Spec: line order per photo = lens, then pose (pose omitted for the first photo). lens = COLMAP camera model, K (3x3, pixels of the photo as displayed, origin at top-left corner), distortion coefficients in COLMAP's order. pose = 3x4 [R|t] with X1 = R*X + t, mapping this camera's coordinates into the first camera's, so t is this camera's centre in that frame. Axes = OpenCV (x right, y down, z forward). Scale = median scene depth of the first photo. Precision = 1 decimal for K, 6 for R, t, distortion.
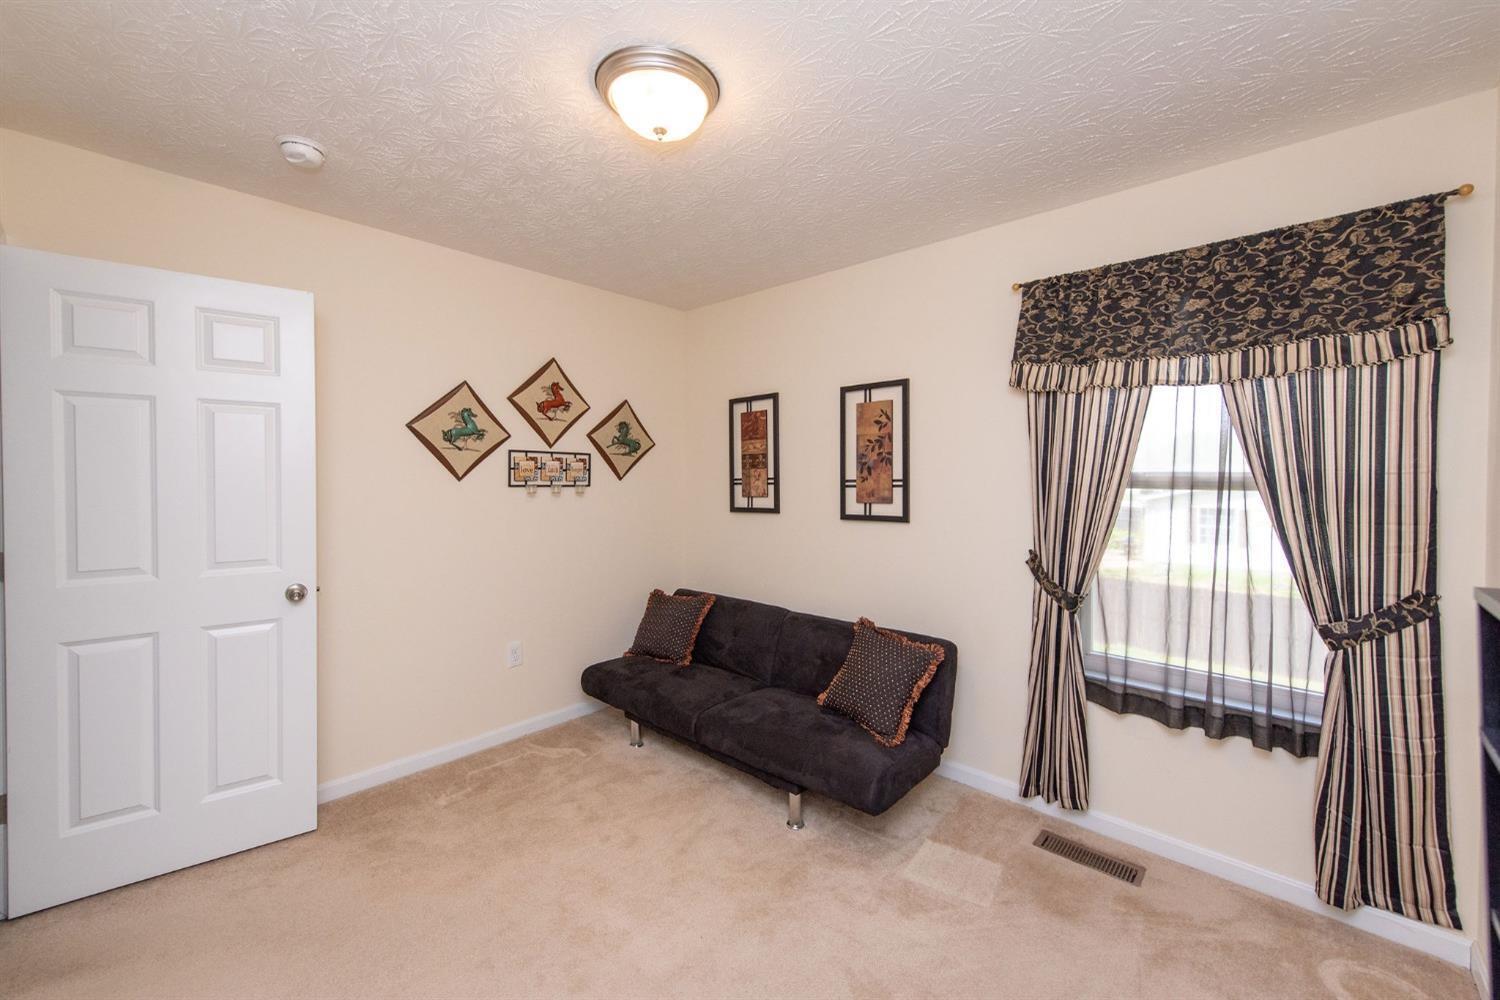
lens RADIAL K [[590.9, 0, 758.6], [0, 590.9, 475.6], [0, 0, 1]] dist [0.000182, -0.000288]
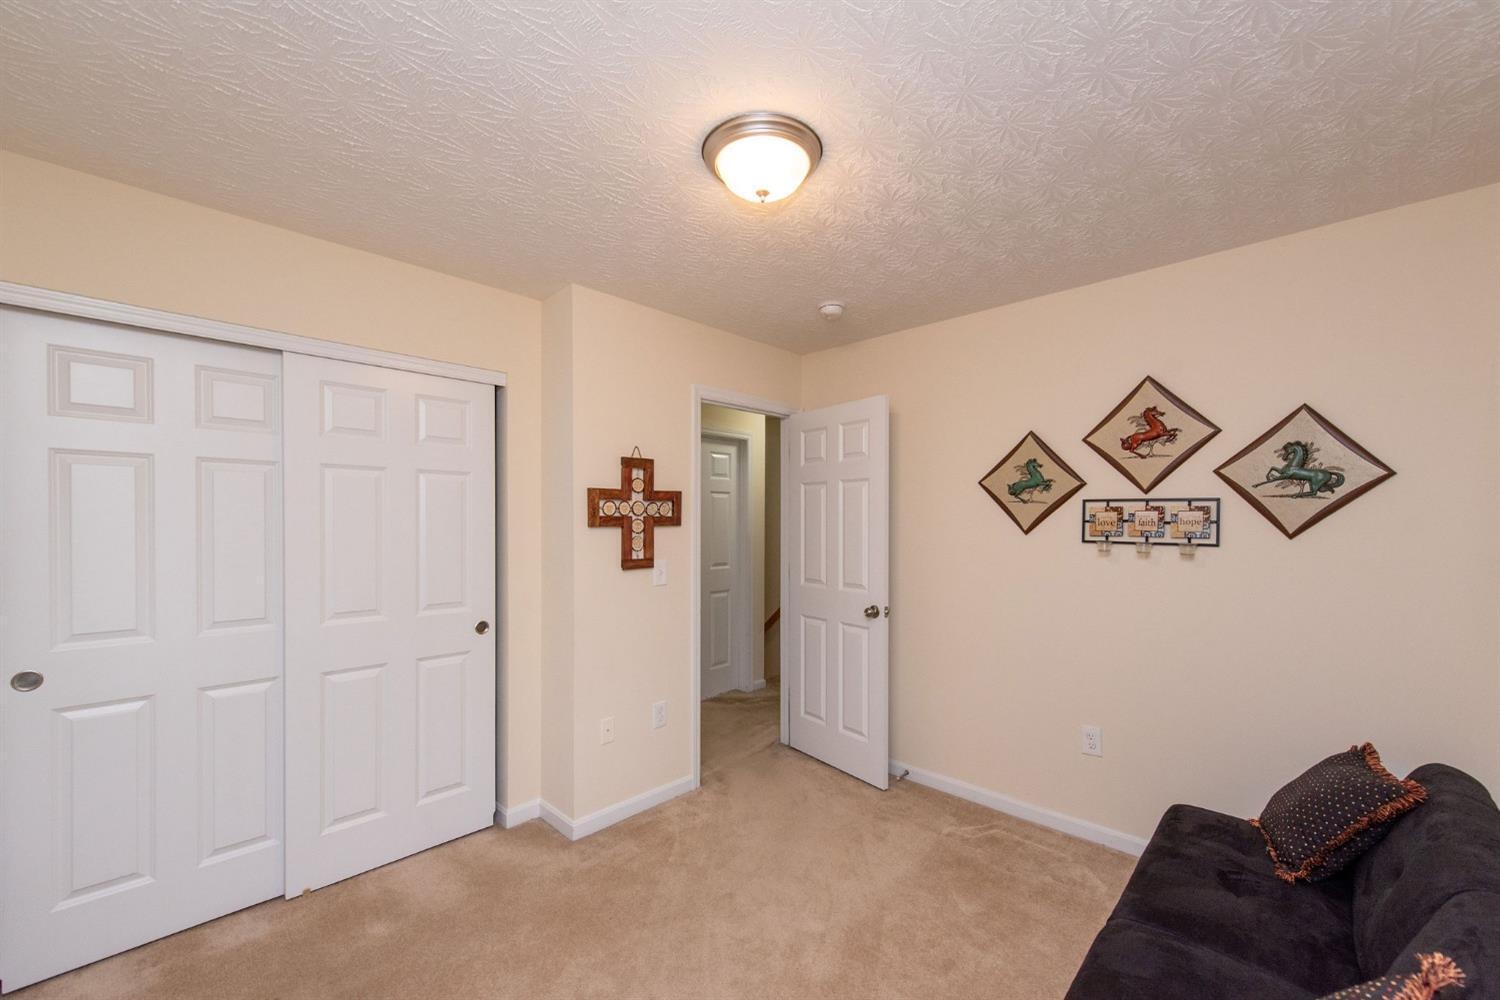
lens RADIAL K [[600.5, 0, 748.8], [0, 600.5, 525.8], [0, 0, 1]] dist [0.000362, 0.000015]
pose [[-0.045695, -0.001518, -0.998954, 0.456150], [-0.007512, 0.999971, -0.001176, -0.000853], [0.998927, 0.007450, -0.045705, 0.530498]]
